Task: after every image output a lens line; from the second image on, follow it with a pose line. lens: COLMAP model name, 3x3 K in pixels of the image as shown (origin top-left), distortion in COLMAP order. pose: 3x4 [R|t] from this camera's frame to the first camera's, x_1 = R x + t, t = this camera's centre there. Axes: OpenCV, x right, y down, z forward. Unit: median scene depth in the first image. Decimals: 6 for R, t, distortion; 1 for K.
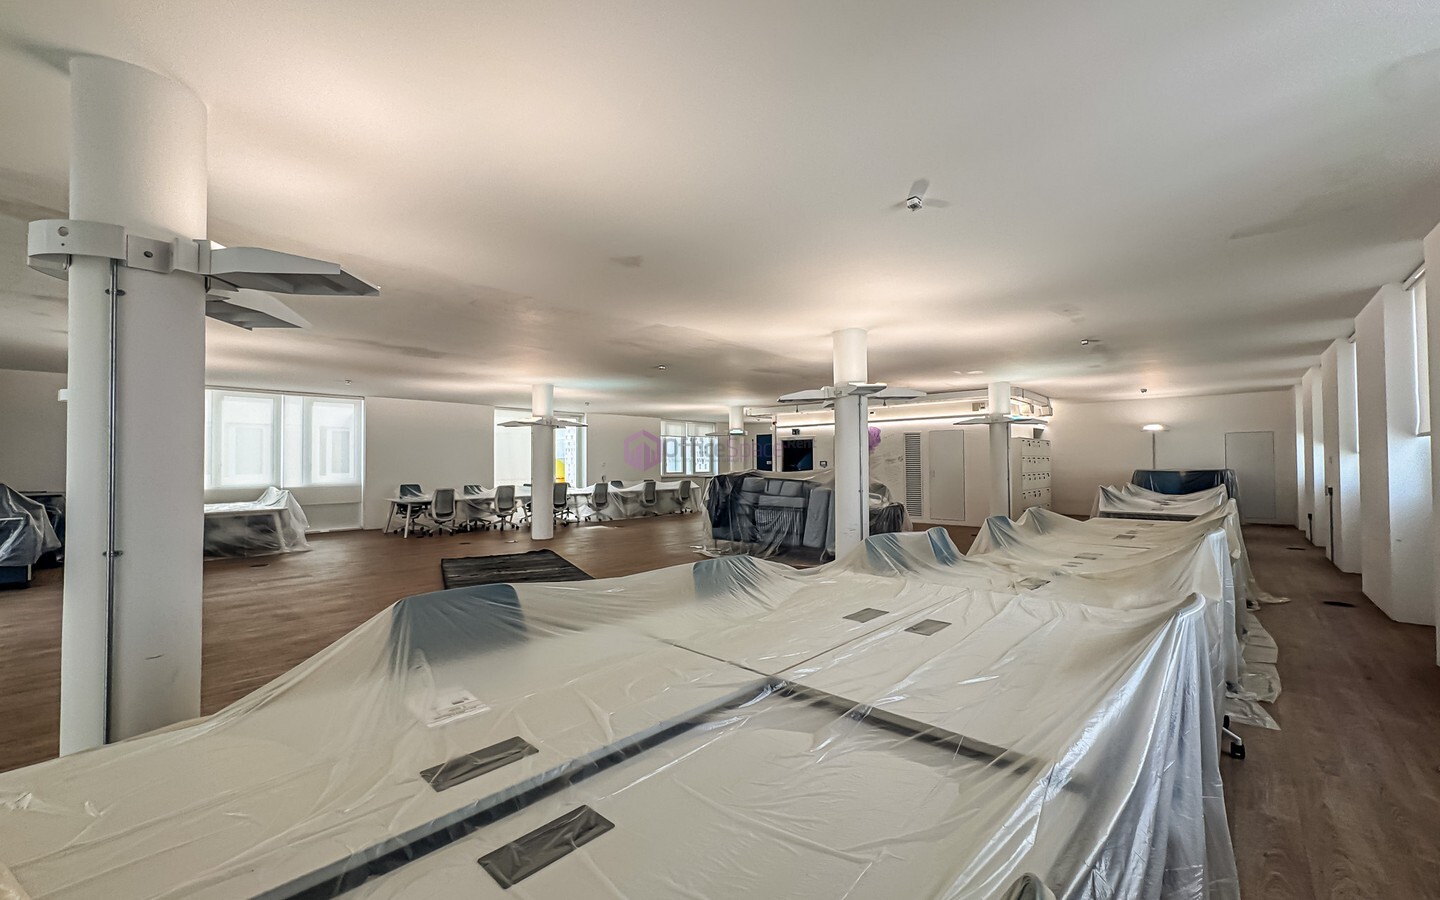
lens RADIAL K [[572.7, 0, 725.1], [0, 572.7, 454.0], [0, 0, 1]] dist [-0.002802, 0.000179]
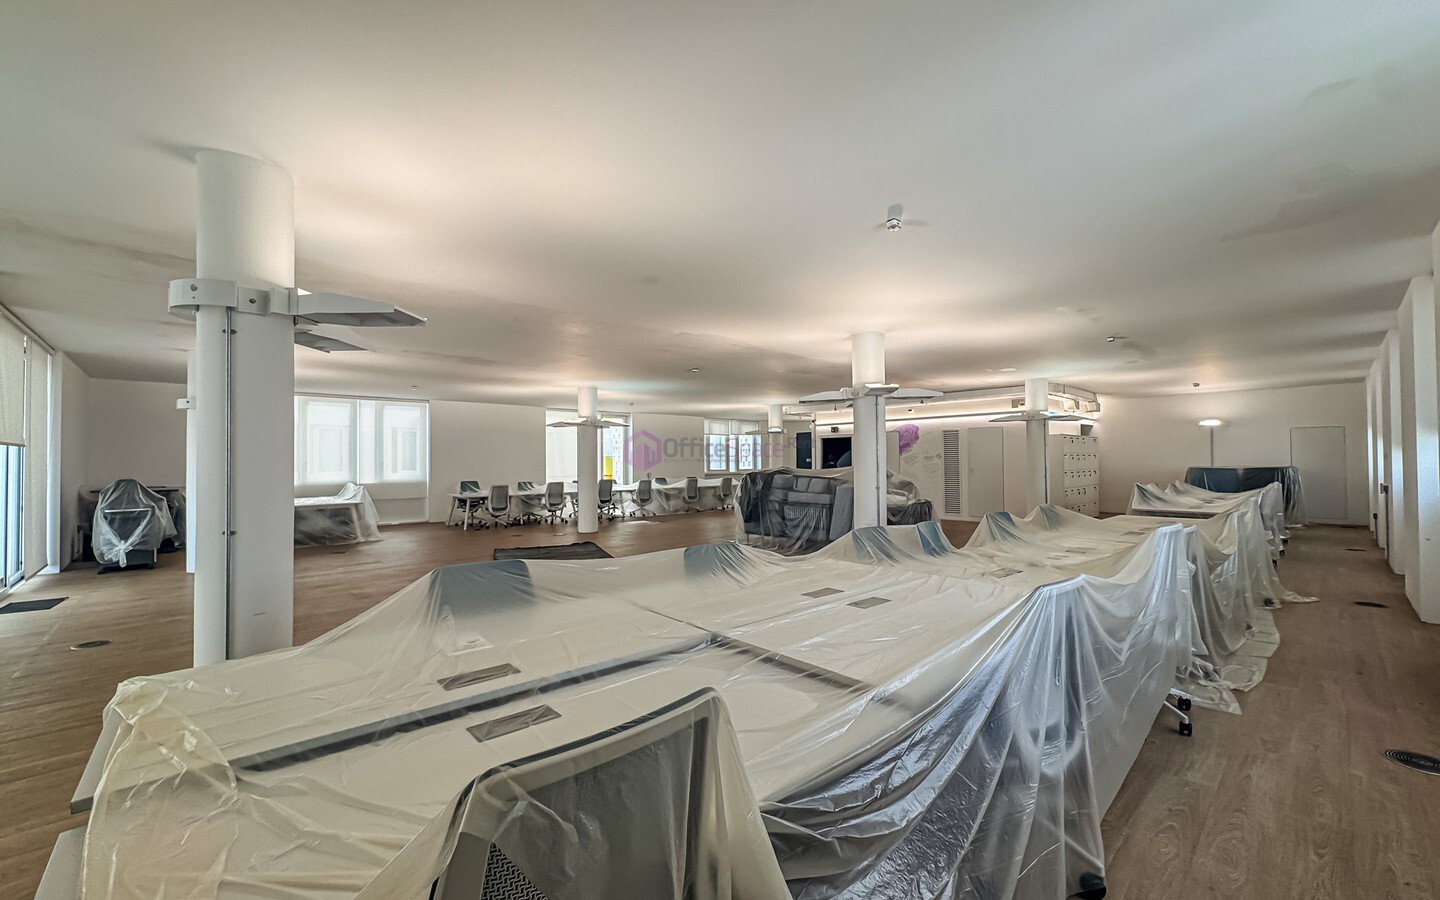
lens RADIAL K [[572.7, 0, 725.1], [0, 572.7, 454.0], [0, 0, 1]] dist [-0.002802, 0.000179]
pose [[0.995836, -0.002677, -0.091127, 0.039267], [0.003108, 0.999985, 0.004583, -0.001718], [0.091113, -0.004847, 0.995829, -0.044222]]
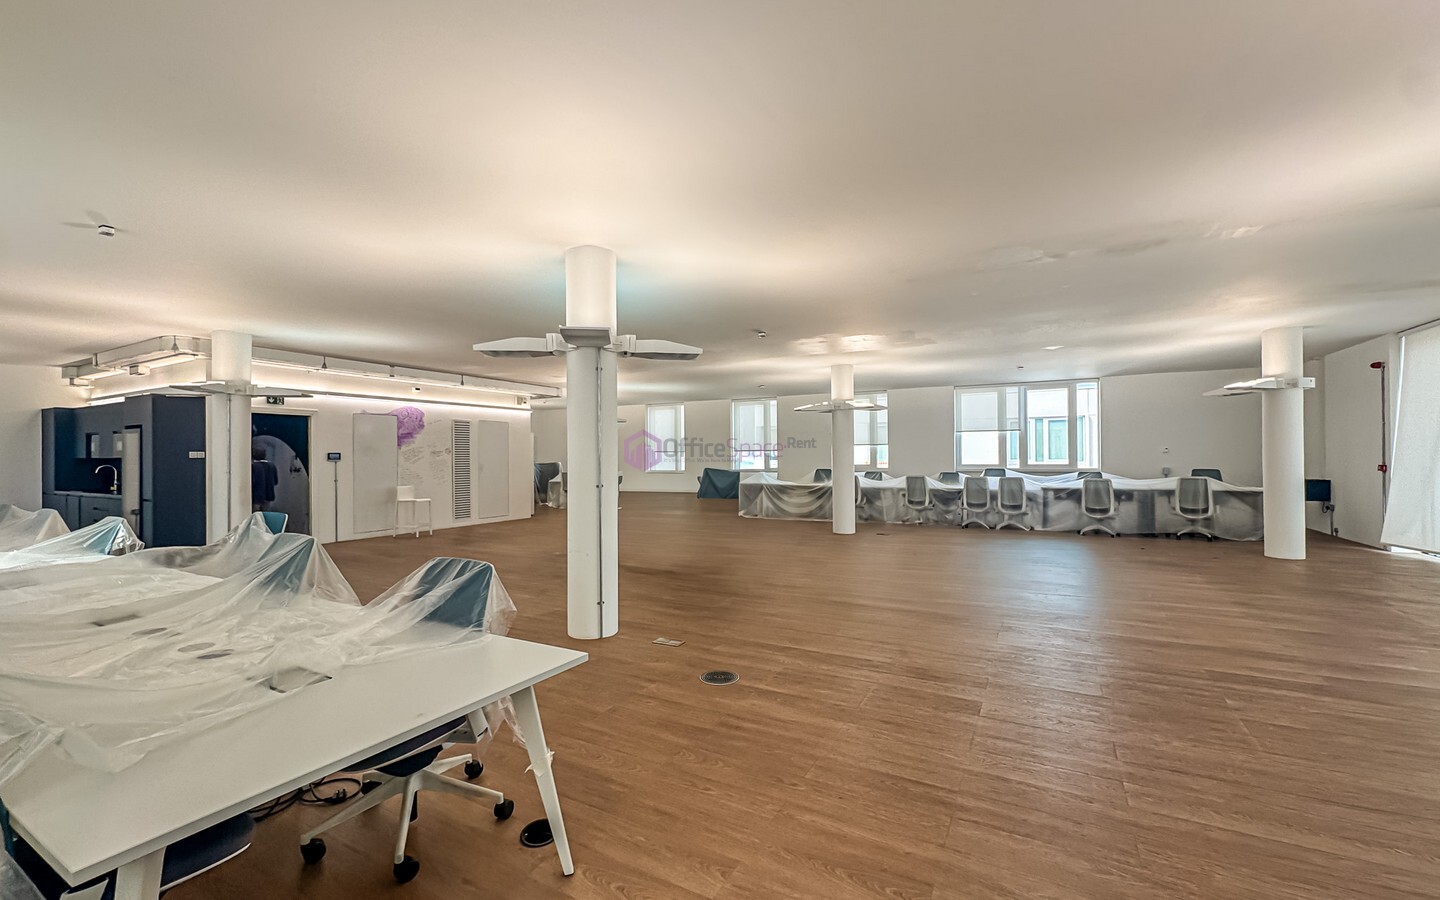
lens RADIAL K [[584.9, 0, 721.6], [0, 584.9, 449.9], [0, 0, 1]] dist [-0.002192, -0.000140]
pose [[-0.229536, 0.014432, 0.973193, -0.906433], [-0.011145, 0.999786, -0.017455, 0.026300], [-0.973236, -0.014853, -0.229326, 1.230496]]
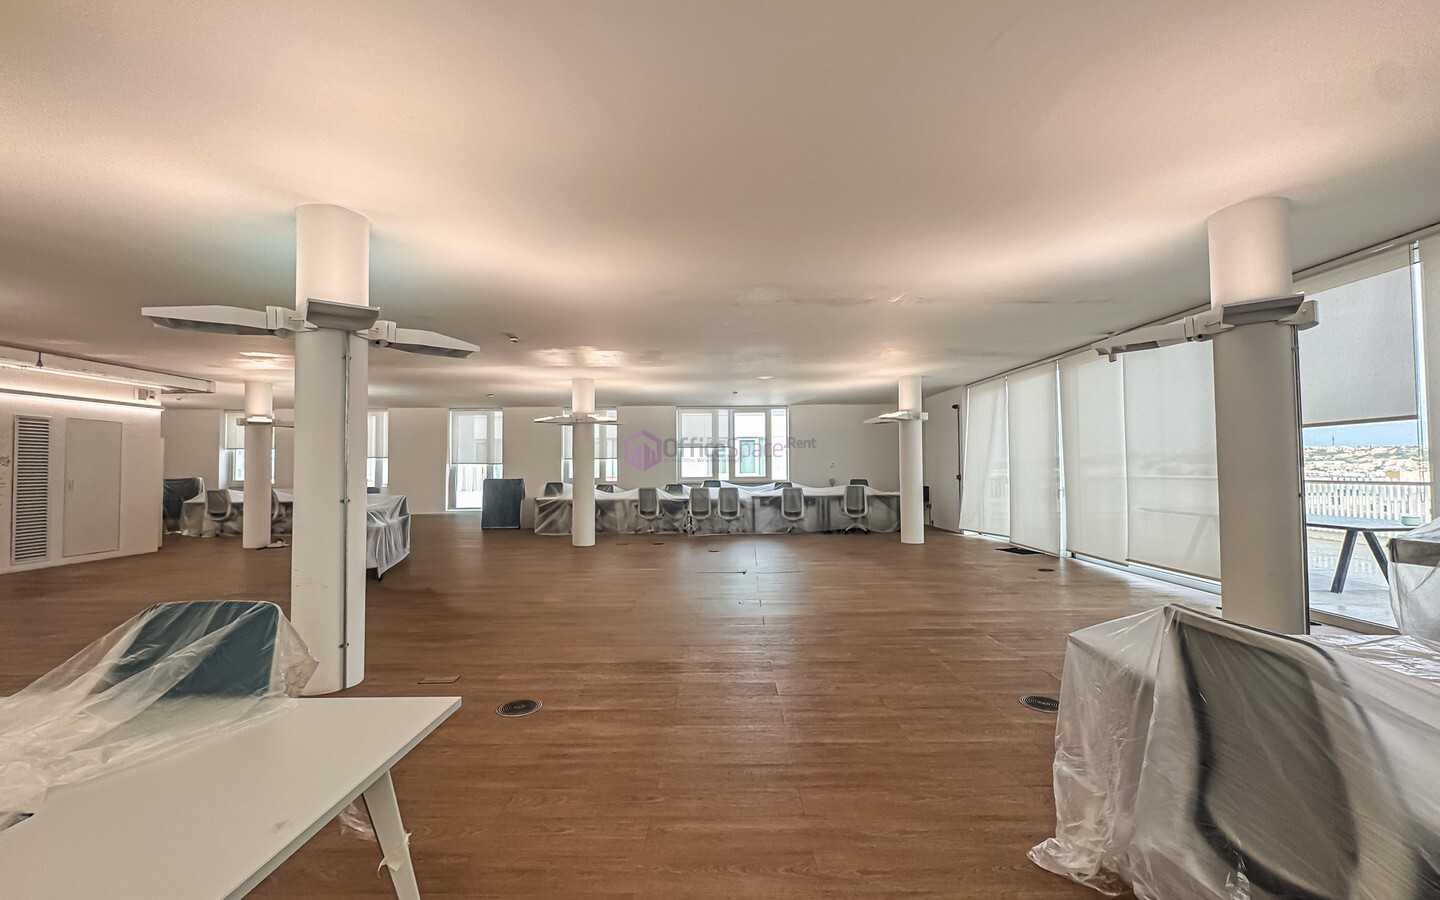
lens RADIAL K [[569.9, 0, 720.0], [0, 569.9, 450.0], [0, 0, 1]] dist [-0.001537, 0.000055]
pose [[-0.663256, 0.032211, 0.747699, -0.868442], [-0.006254, 0.998800, -0.048576, 0.031520], [-0.748366, -0.036895, -0.662259, 1.282083]]
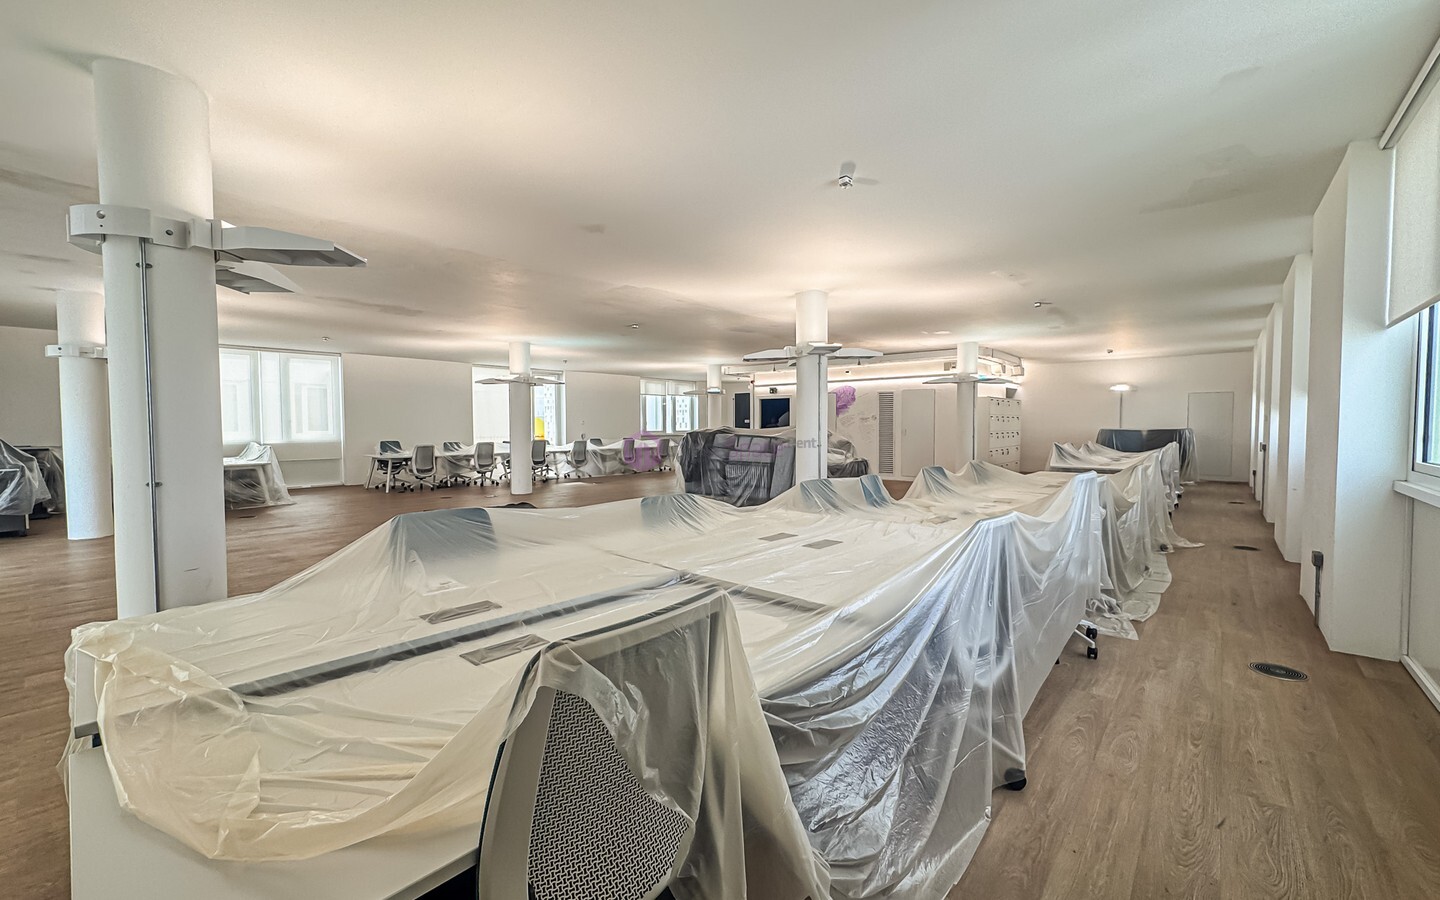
lens RADIAL K [[584.9, 0, 721.6], [0, 584.9, 449.9], [0, 0, 1]] dist [-0.002192, -0.000140]
pose [[0.999854, 0.002355, 0.016907, 0.026207], [-0.003384, 0.998127, 0.061085, 0.004889], [-0.016732, -0.061133, 0.997989, -0.058845]]
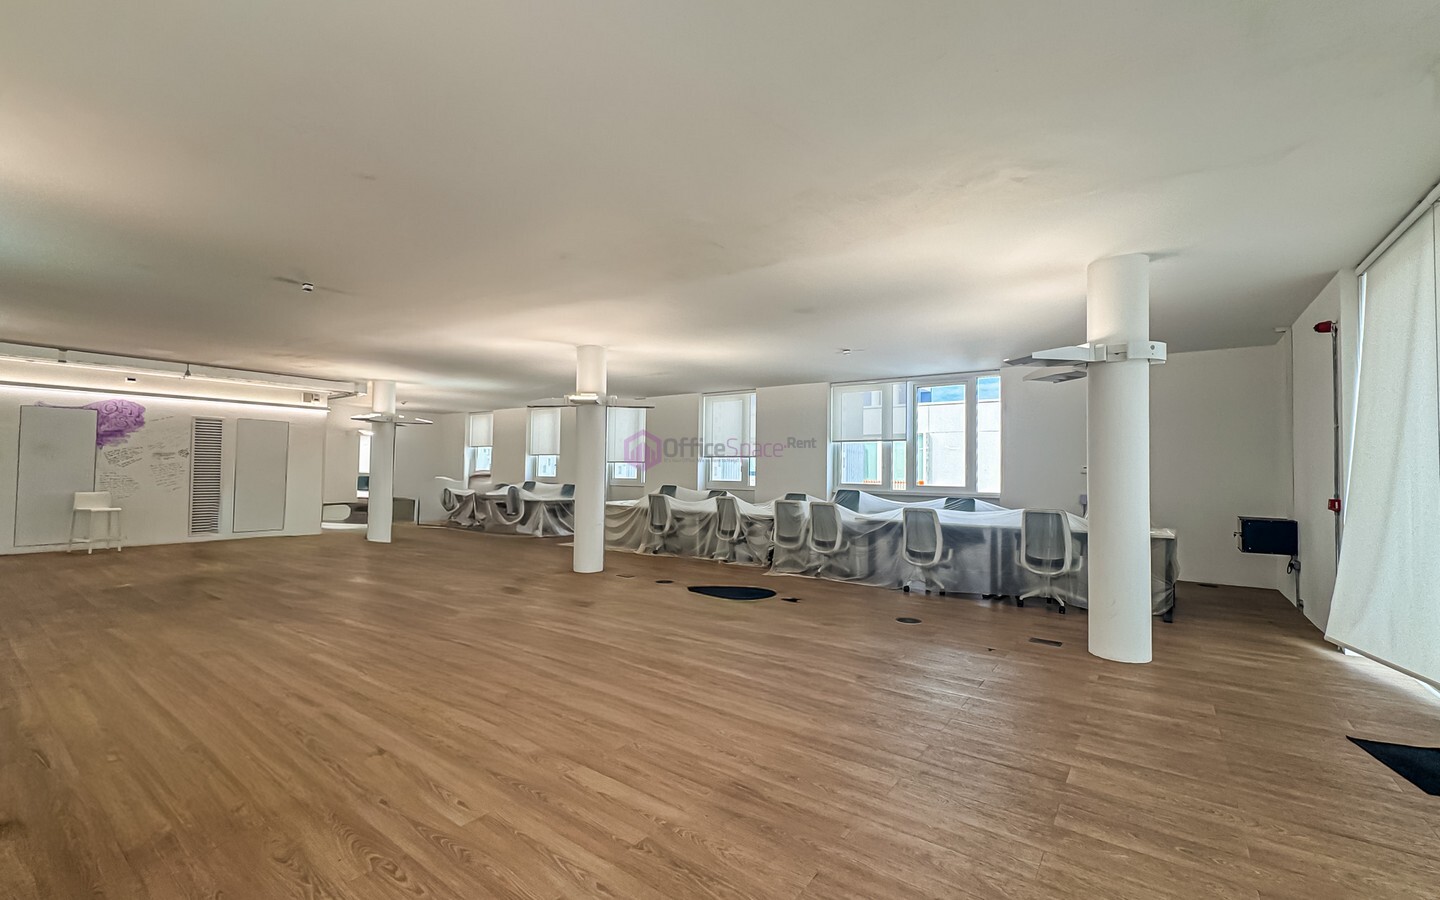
lens RADIAL K [[594.7, 0, 719.4], [0, 594.7, 447.6], [0, 0, 1]] dist [-0.001115, -0.000141]
pose [[-0.101360, 0.038710, 0.994096, -0.735773], [-0.033259, 0.998552, -0.042274, 0.016732], [-0.994294, -0.037347, -0.099926, 0.637377]]
